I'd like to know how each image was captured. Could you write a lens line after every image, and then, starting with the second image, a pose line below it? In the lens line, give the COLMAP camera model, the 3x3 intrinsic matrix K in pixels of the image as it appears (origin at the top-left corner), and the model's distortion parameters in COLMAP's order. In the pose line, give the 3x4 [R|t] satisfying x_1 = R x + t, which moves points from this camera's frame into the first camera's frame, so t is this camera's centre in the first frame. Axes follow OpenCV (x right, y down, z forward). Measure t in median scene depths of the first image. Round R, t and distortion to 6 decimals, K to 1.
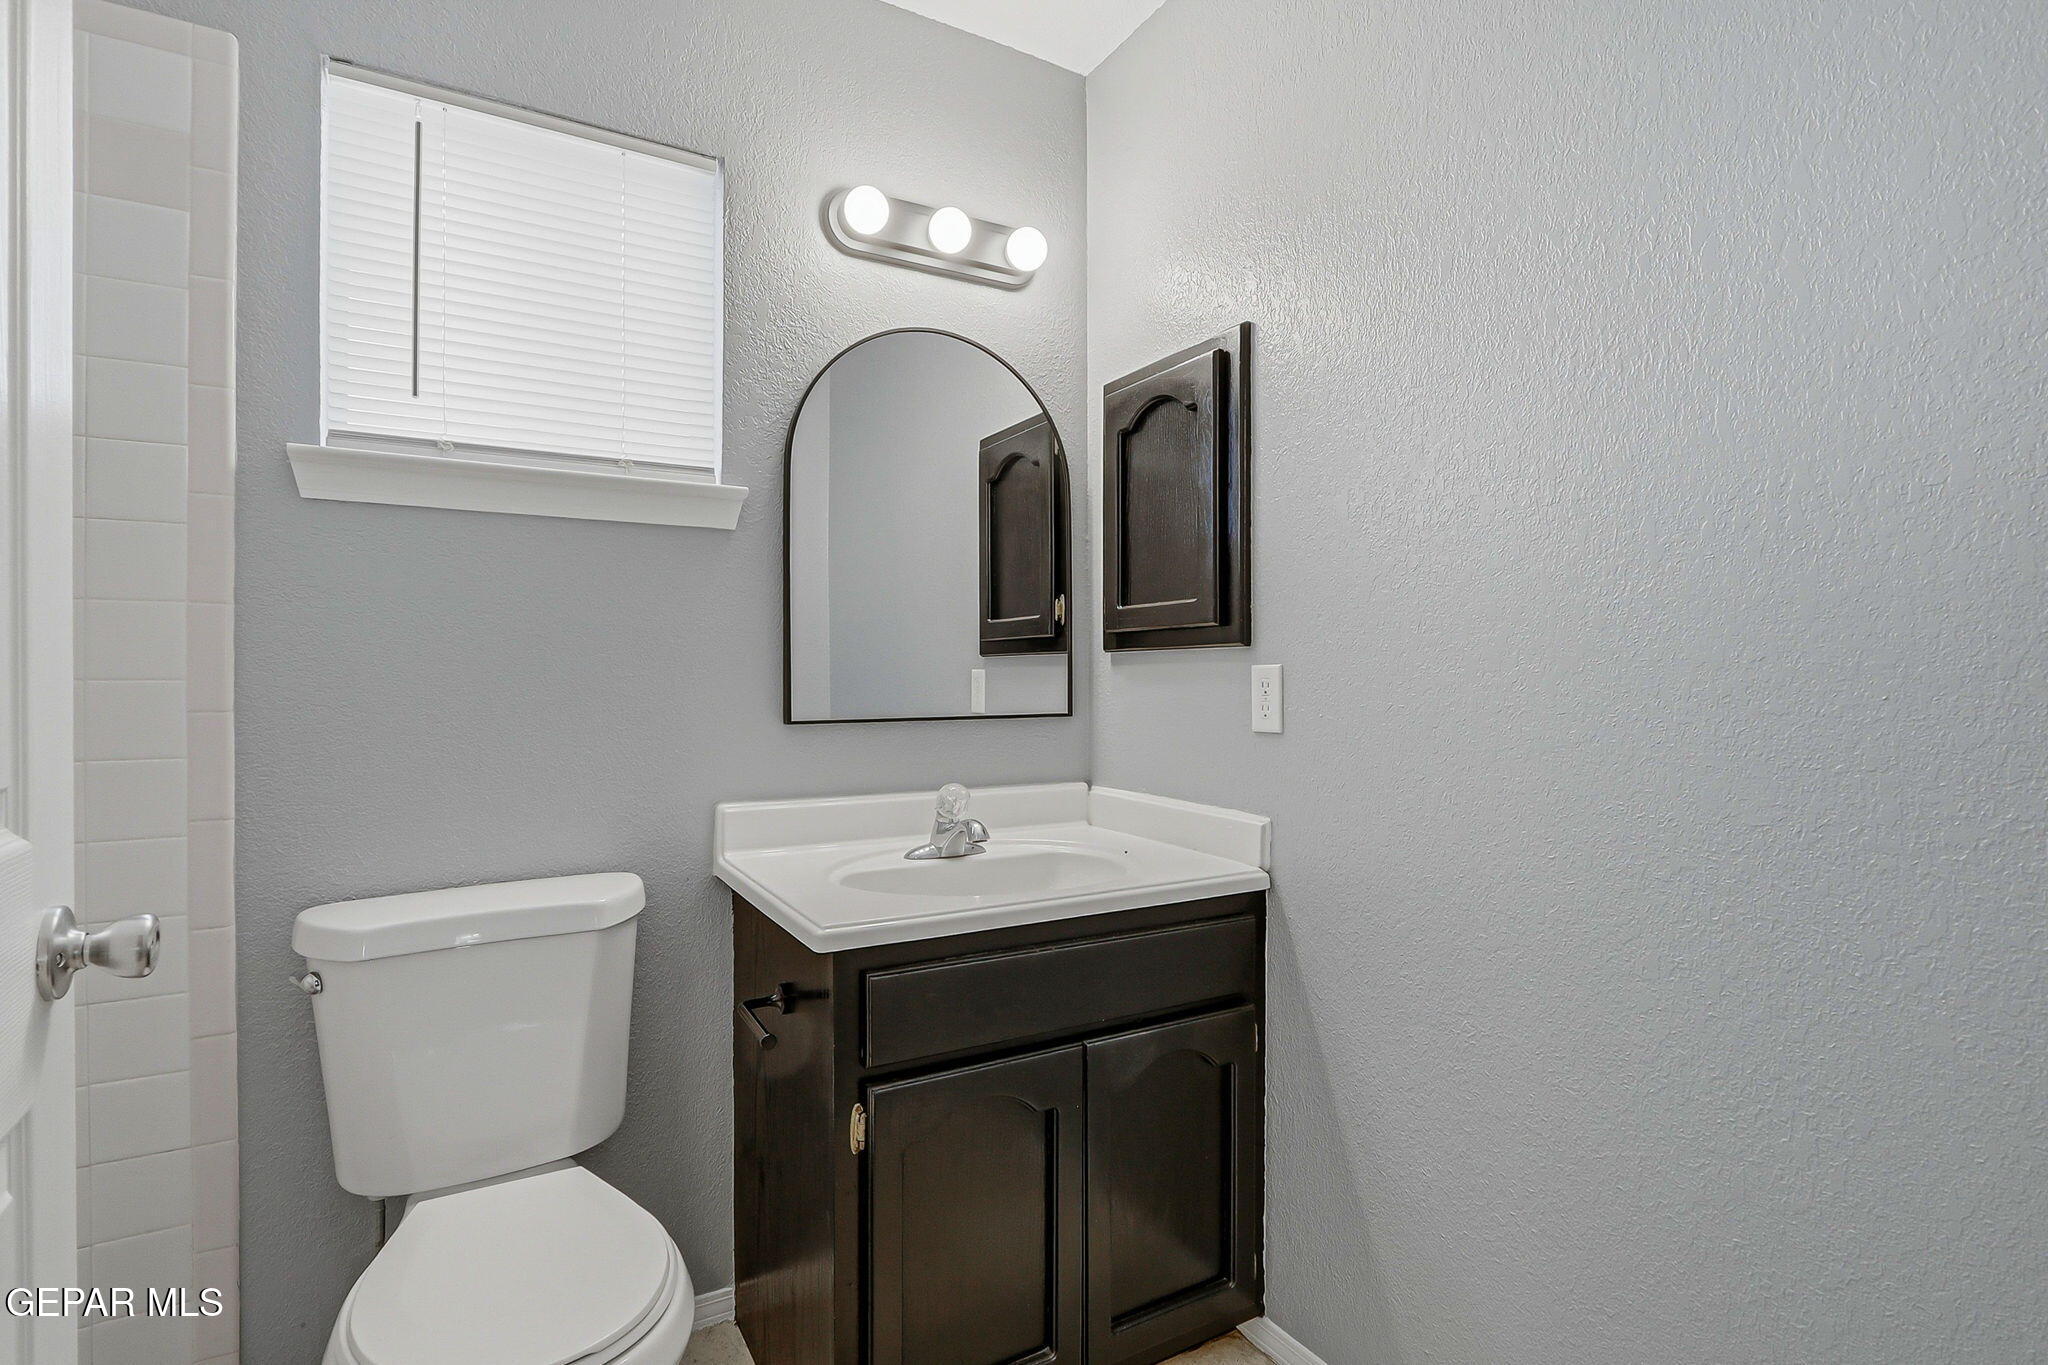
lens RADIAL K [[1038.3, 0, 1024.0], [0, 1038.3, 682.5], [0, 0, 1]] dist [-0.012122, -0.000233]
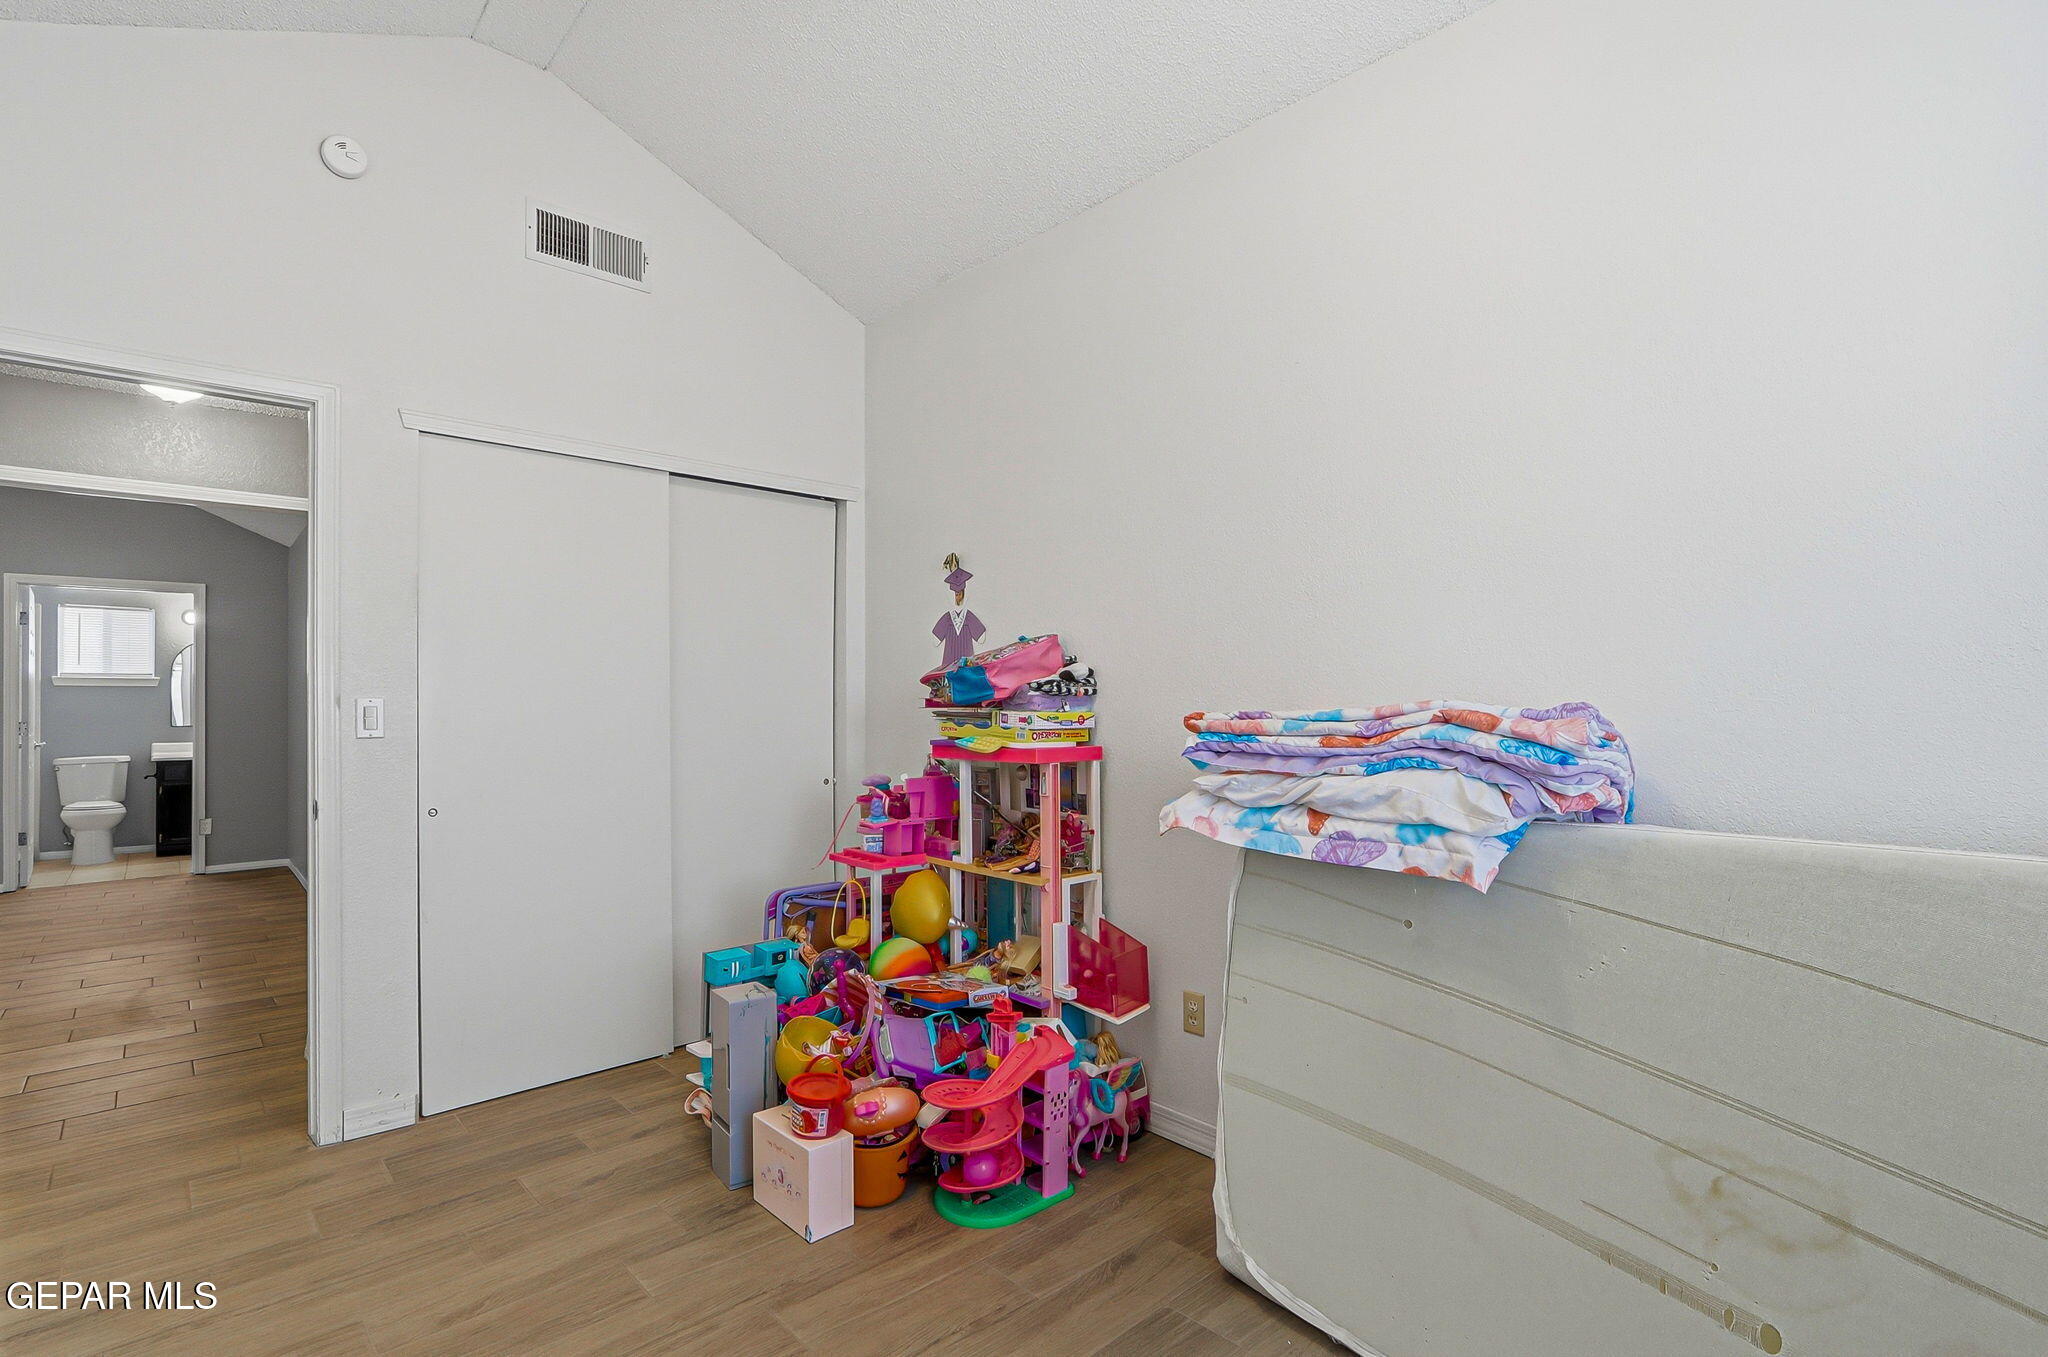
lens RADIAL K [[971.3, 0, 1030.6], [0, 971.3, 690.2], [0, 0, 1]] dist [-0.004994, -0.000769]
pose [[0.970612, -0.004010, 0.240615, 2.990957], [0.006507, 0.999933, -0.009582, -0.064629], [-0.240560, 0.010866, 0.970573, -5.042190]]
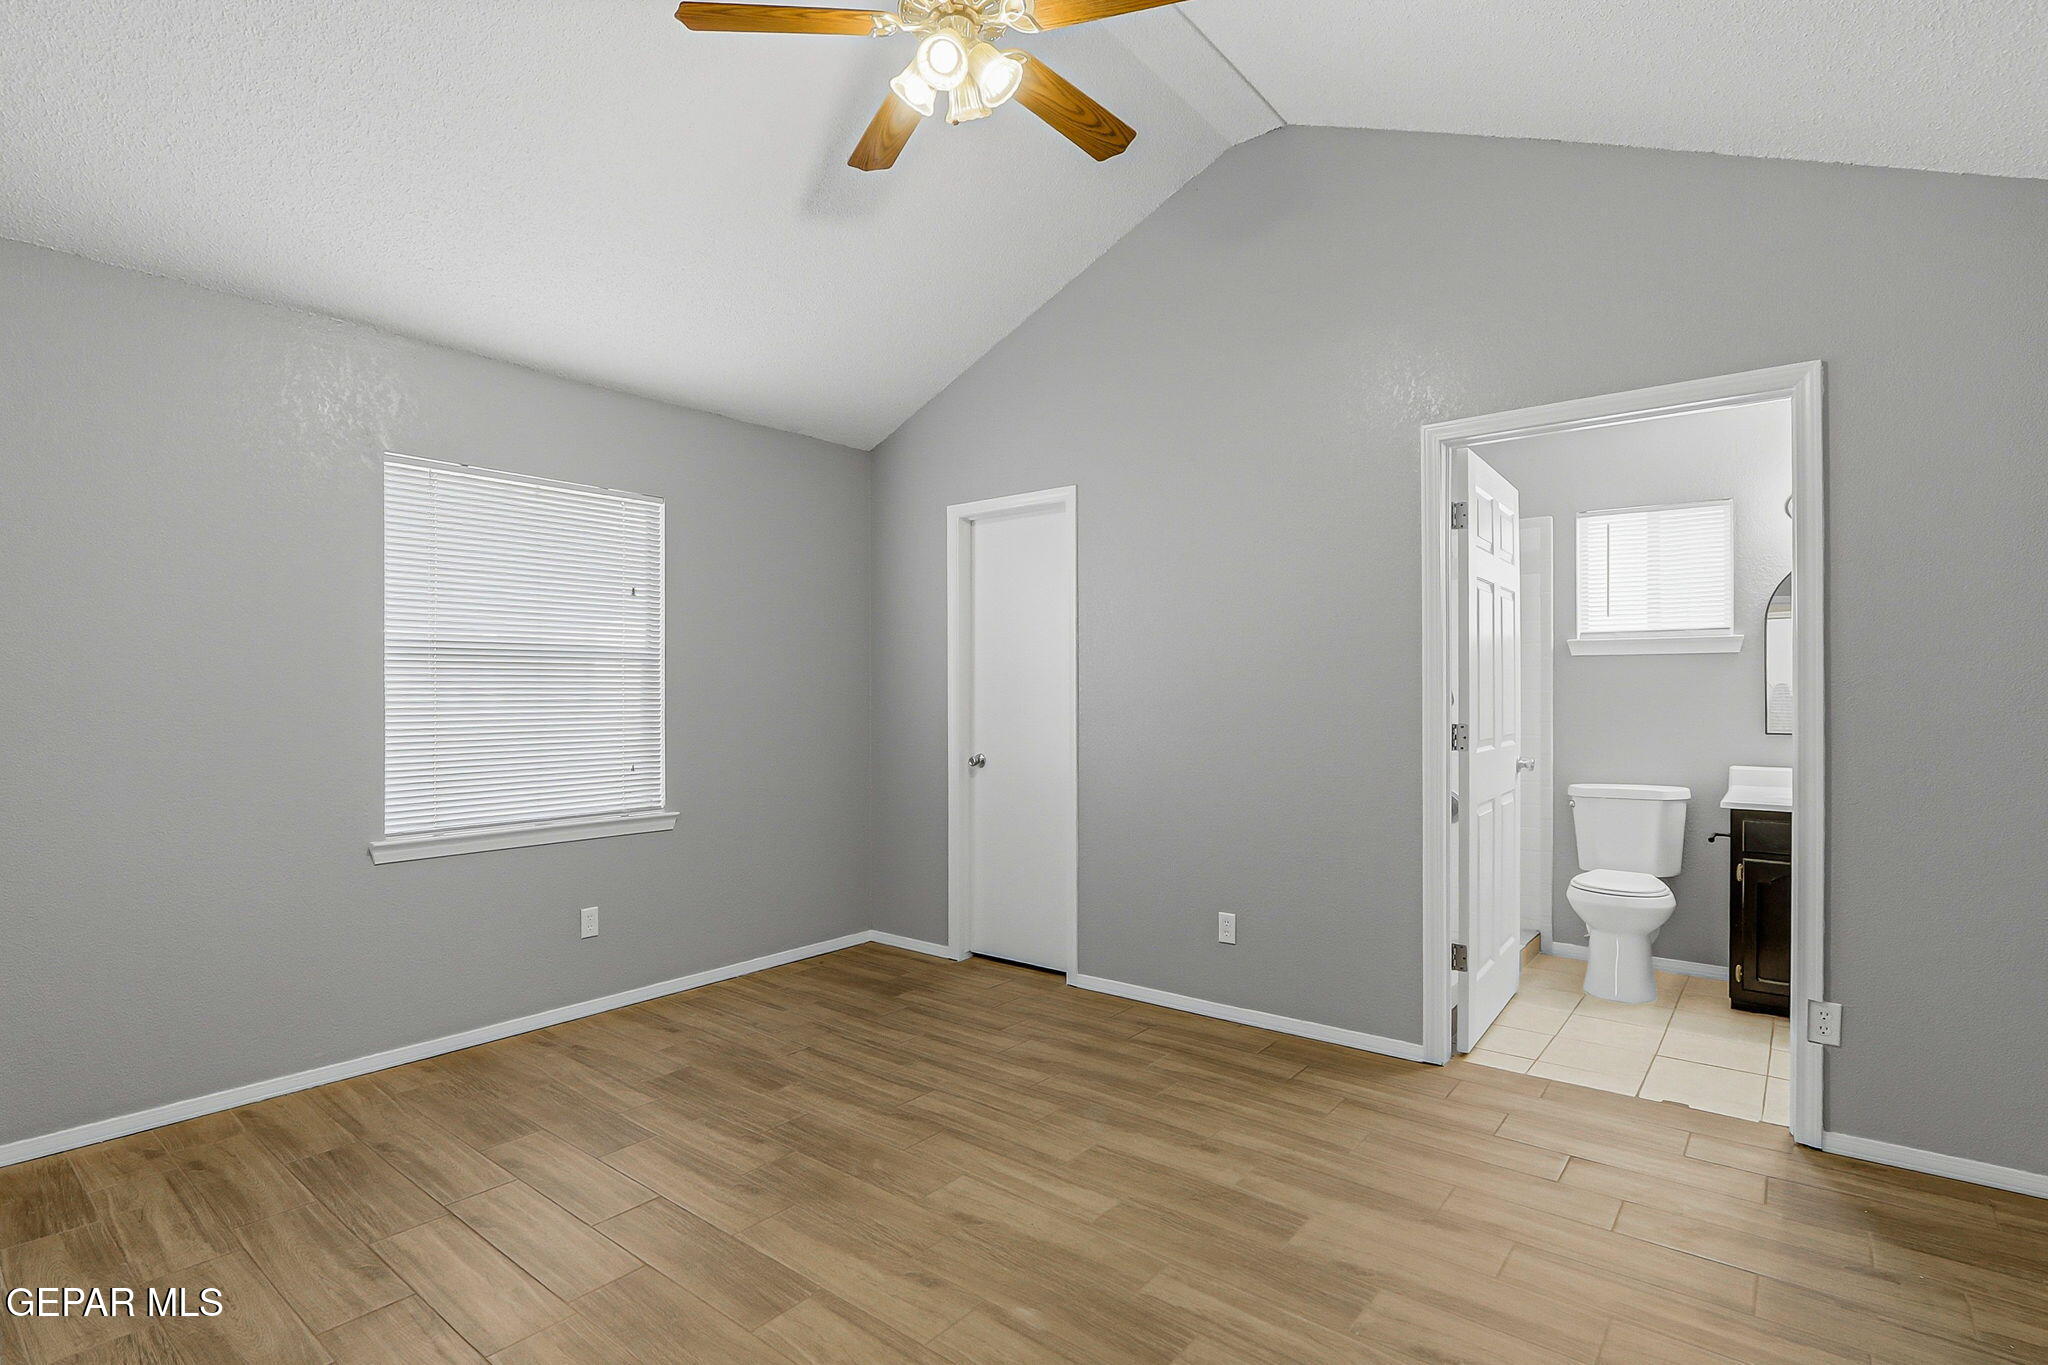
lens RADIAL K [[971.3, 0, 1030.6], [0, 971.3, 694.2], [0, 0, 1]] dist [-0.004994, -0.000769]
pose [[0.388401, -0.002615, -0.921487, 1.329068], [0.001248, 0.999997, -0.002311, -0.051007], [0.921490, -0.000253, 0.388403, -1.607440]]
